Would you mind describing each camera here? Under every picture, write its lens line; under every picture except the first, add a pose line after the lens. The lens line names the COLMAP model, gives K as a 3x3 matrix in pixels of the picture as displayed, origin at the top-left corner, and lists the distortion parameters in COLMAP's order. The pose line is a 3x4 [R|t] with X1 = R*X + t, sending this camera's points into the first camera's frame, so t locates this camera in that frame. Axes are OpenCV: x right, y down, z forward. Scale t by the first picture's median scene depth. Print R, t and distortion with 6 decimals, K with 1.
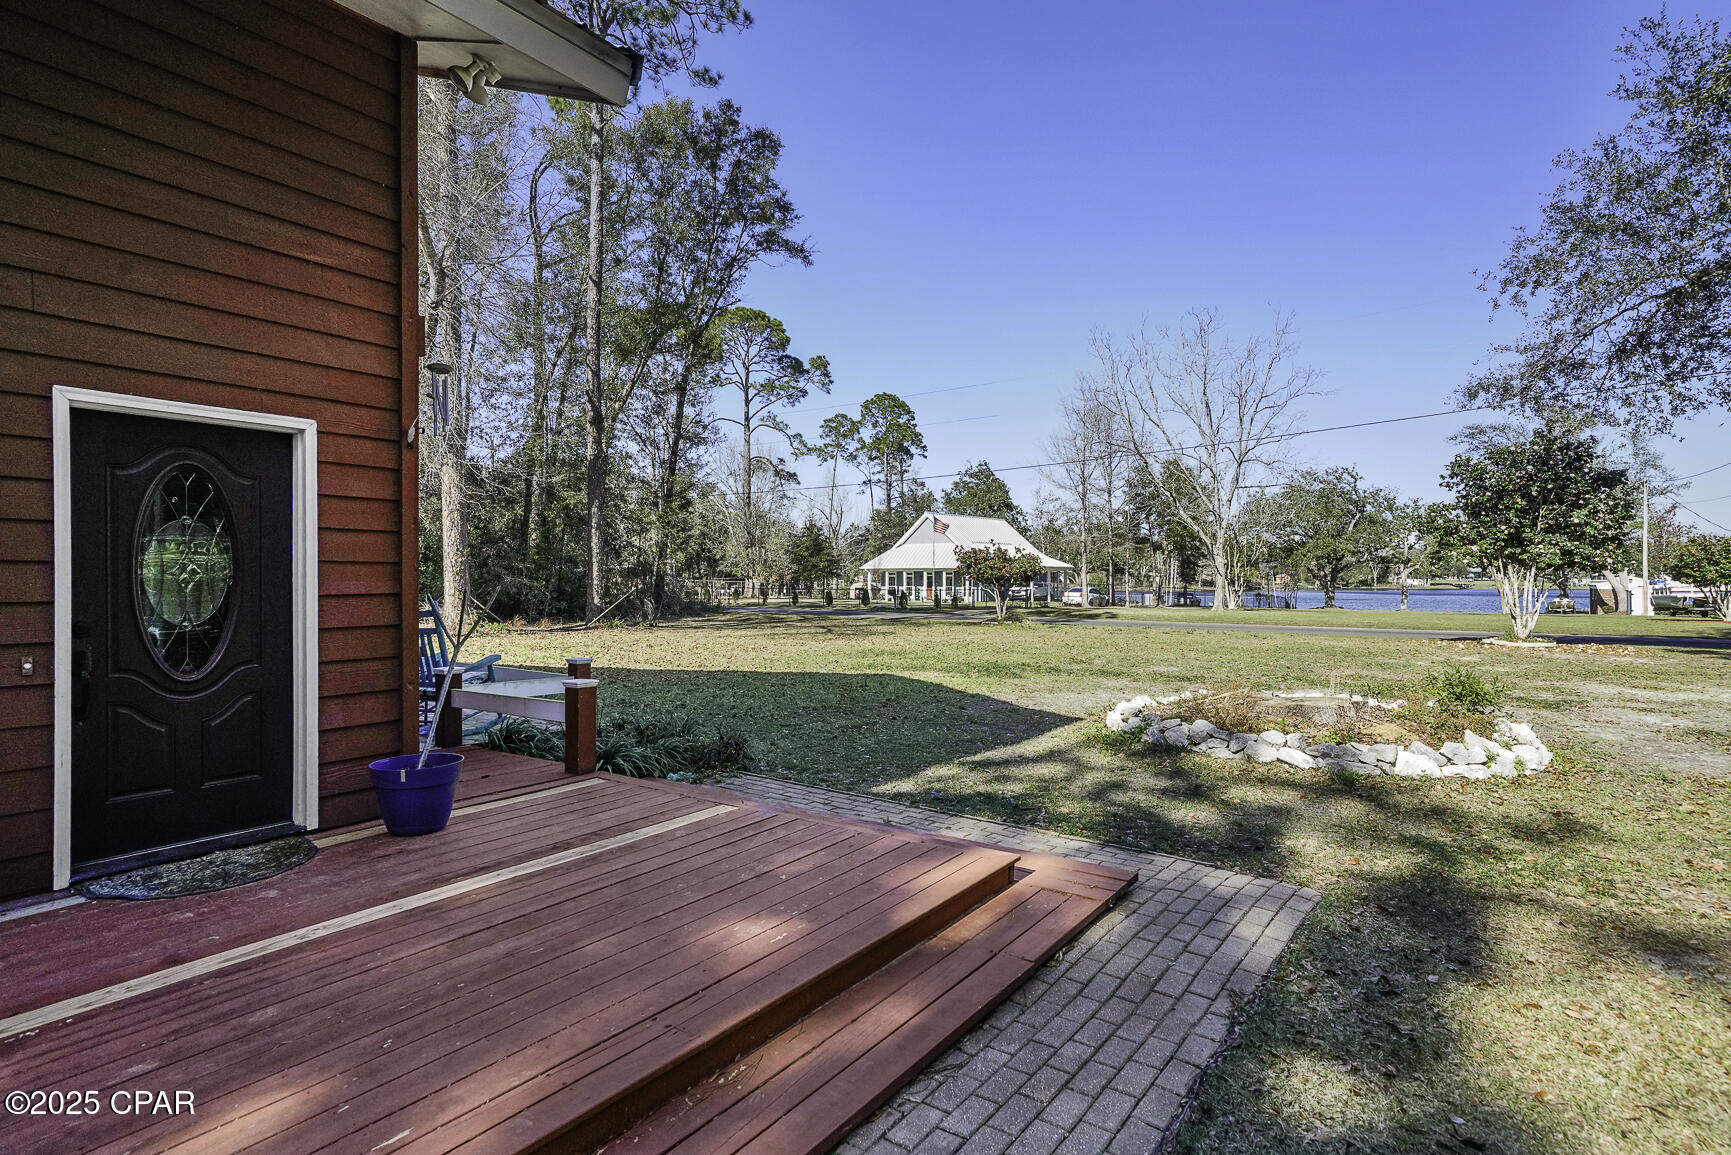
lens RADIAL K [[891.3, 0, 821.6], [0, 891.3, 588.1], [0, 0, 1]] dist [0.020707, -0.002132]
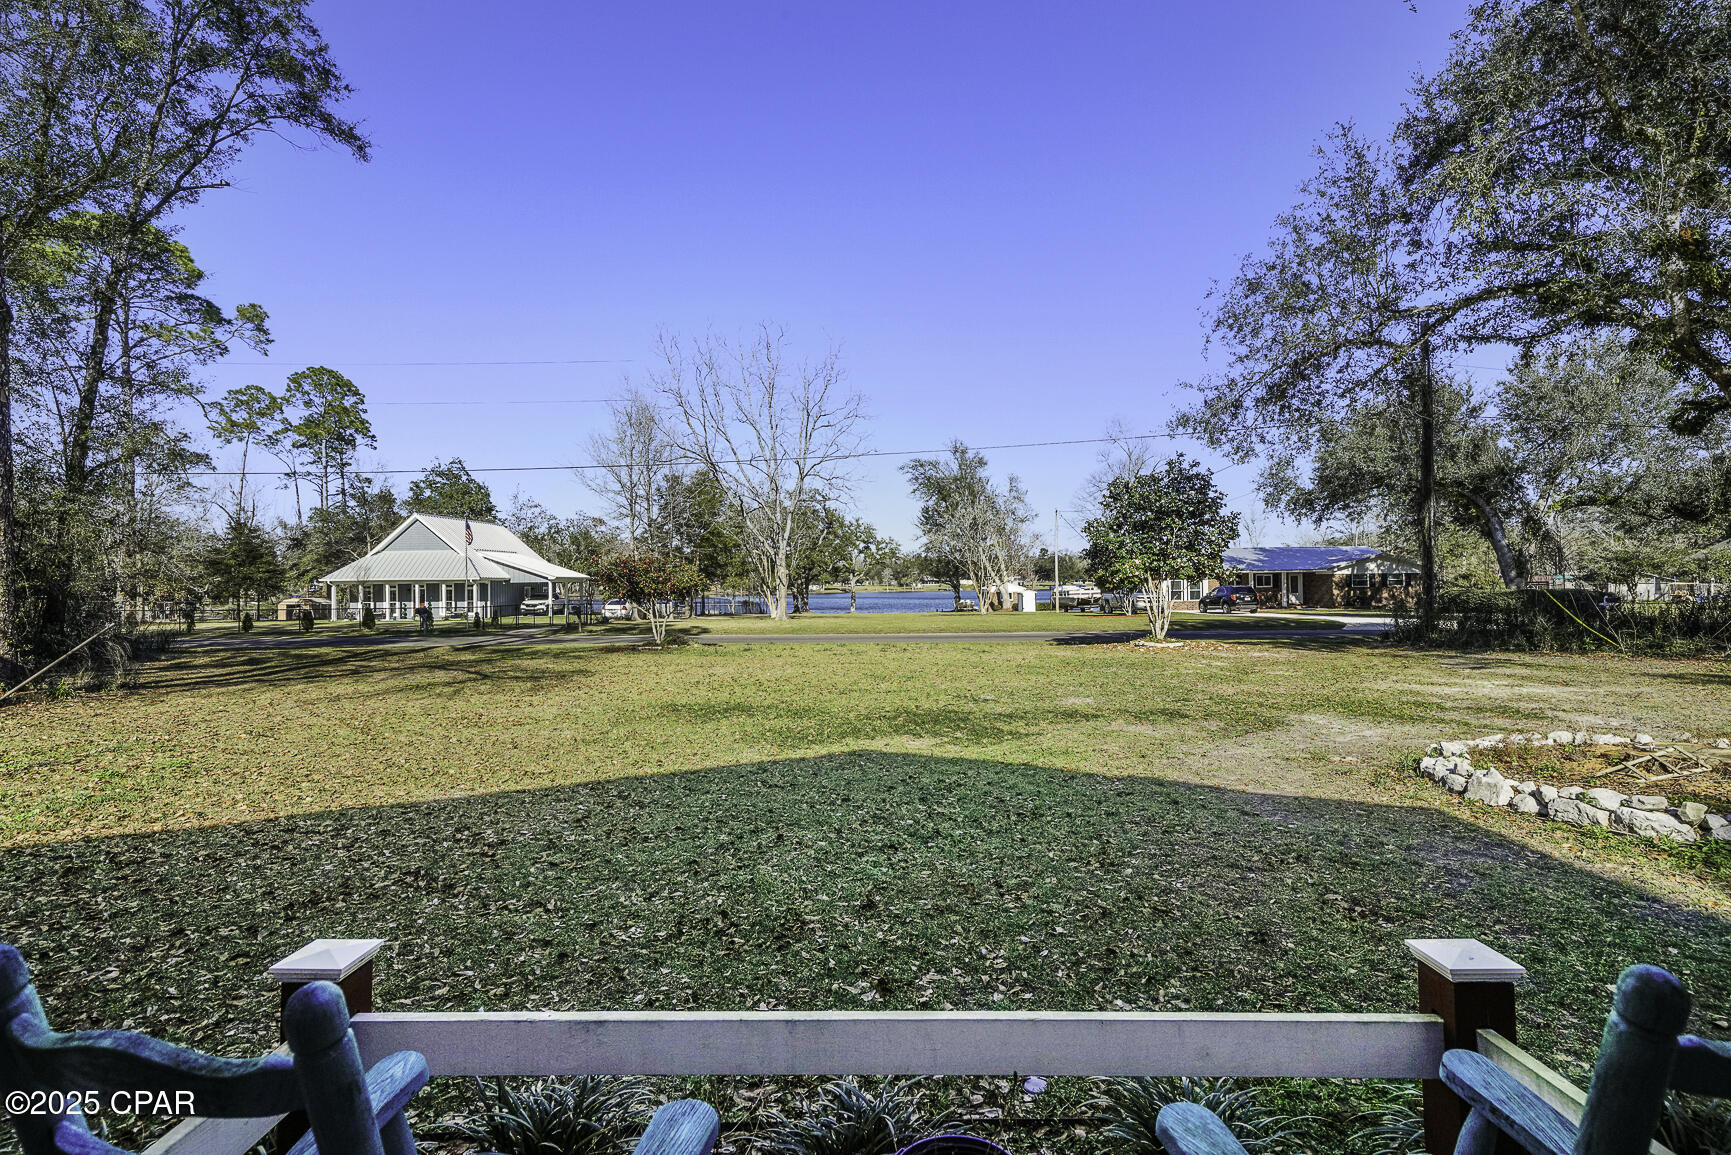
lens RADIAL K [[891.3, 0, 871.7], [0, 891.3, 574.1], [0, 0, 1]] dist [0.020707, -0.002132]
pose [[0.796393, -0.004400, 0.604763, -0.050979], [0.020343, 0.999603, -0.019517, -0.002943], [-0.604437, 0.027846, 0.796166, 0.075949]]
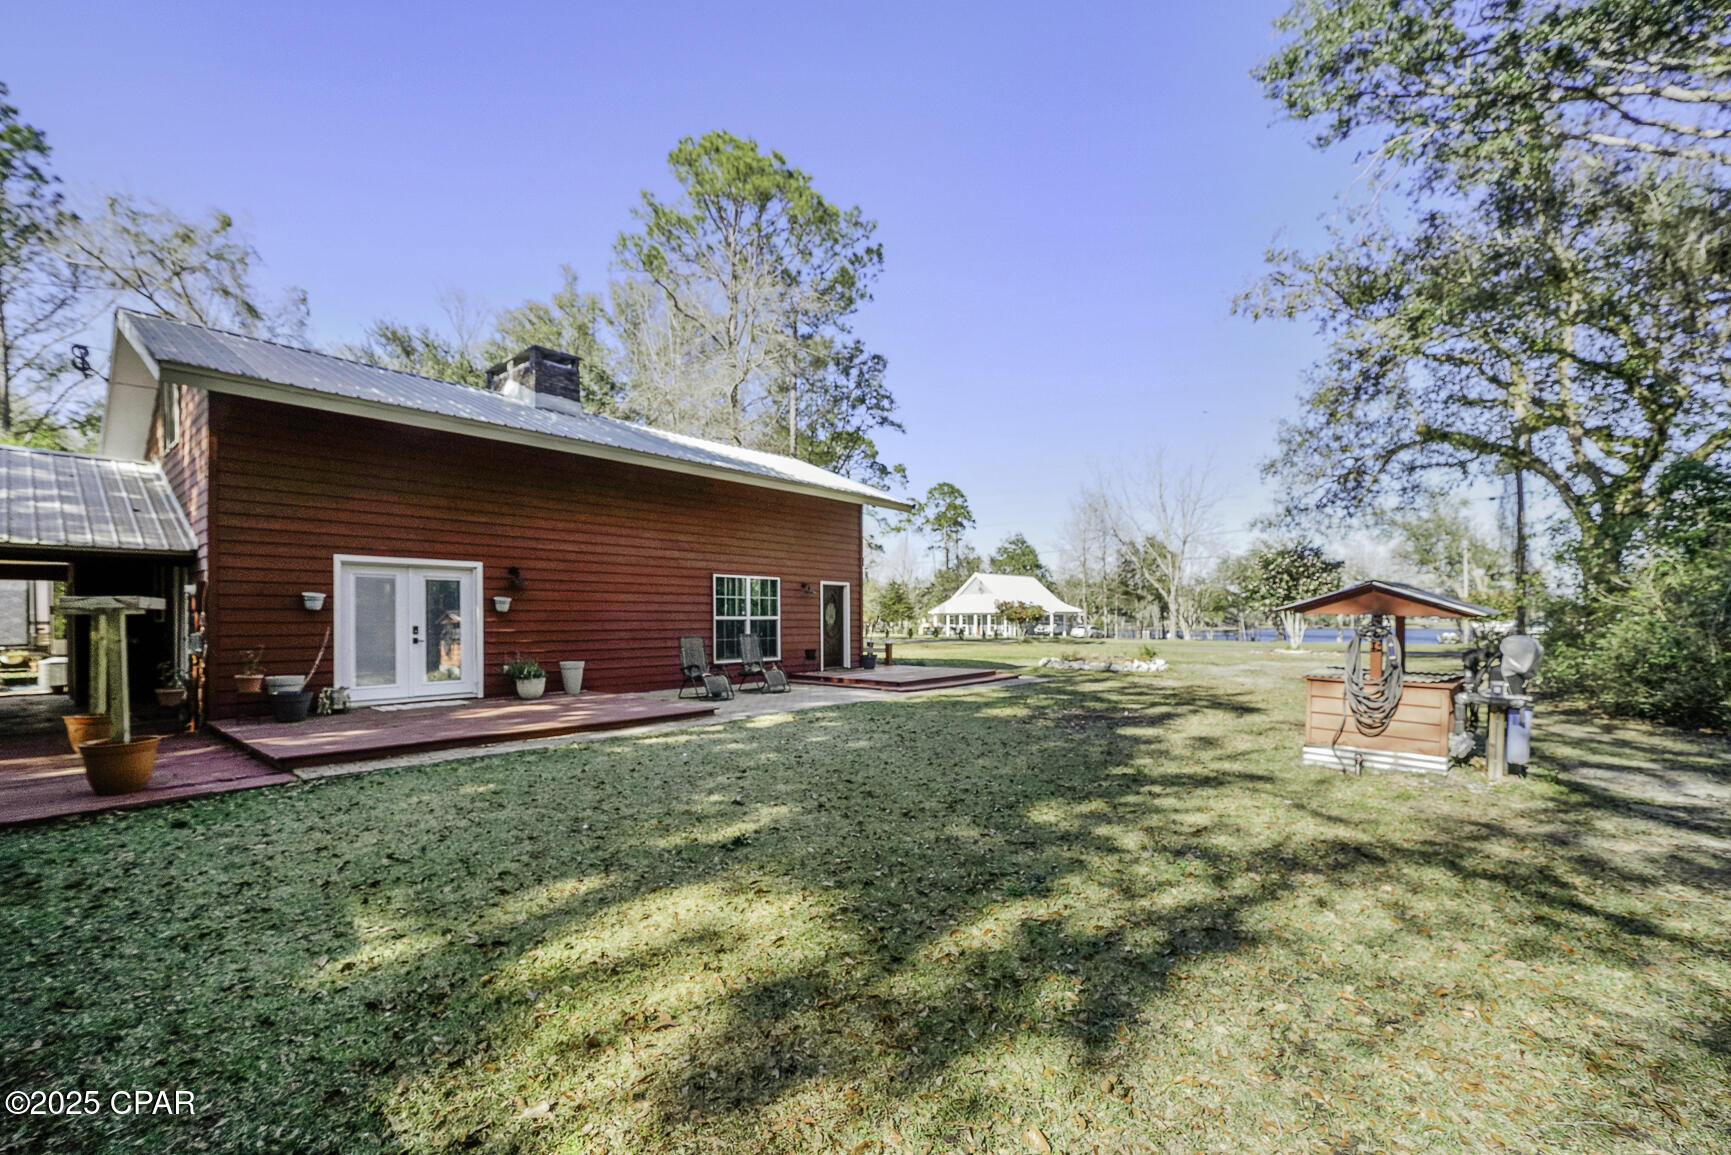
lens RADIAL K [[706.3, 0, 829.1], [0, 706.3, 624.5], [0, 0, 1]] dist [-0.005012, 0.001352]
pose [[0.996112, -0.001928, -0.088078, -0.016247], [0.001425, 0.999982, -0.005773, 0.002847], [0.088088, 0.005625, 0.996097, -0.135179]]
